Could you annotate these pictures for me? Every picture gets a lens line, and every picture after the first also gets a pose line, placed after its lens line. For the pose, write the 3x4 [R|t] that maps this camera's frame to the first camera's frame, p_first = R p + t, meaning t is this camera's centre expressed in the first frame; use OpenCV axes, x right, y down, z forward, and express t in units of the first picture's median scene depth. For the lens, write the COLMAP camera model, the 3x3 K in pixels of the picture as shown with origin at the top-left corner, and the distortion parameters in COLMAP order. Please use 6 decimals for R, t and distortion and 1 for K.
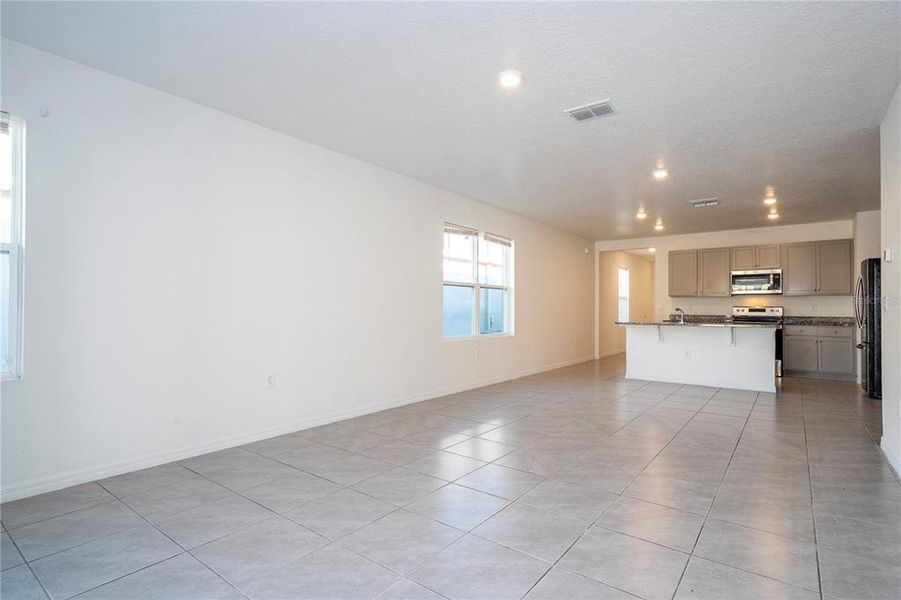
lens RADIAL K [[455.2, 0, 450.5], [0, 455.2, 300.0], [0, 0, 1]] dist [-0.003627, -0.000894]
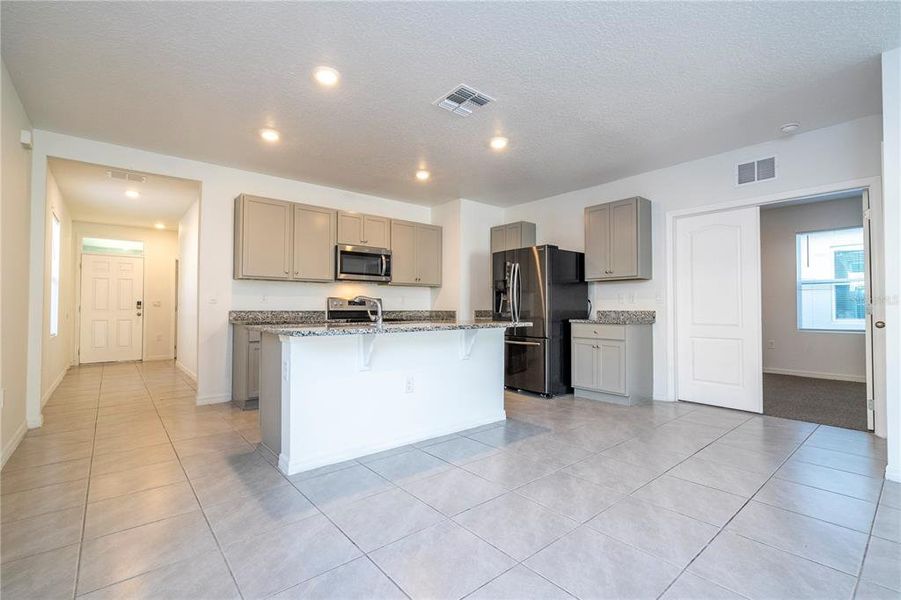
lens RADIAL K [[403.8, 0, 453.0], [0, 403.8, 301.7], [0, 0, 1]] dist [-0.008699, -0.000188]
pose [[0.217268, 0.009211, 0.976068, 0.078834], [-0.017938, 0.999824, -0.005442, 0.022475], [-0.975947, -0.016327, 0.217395, 0.755703]]
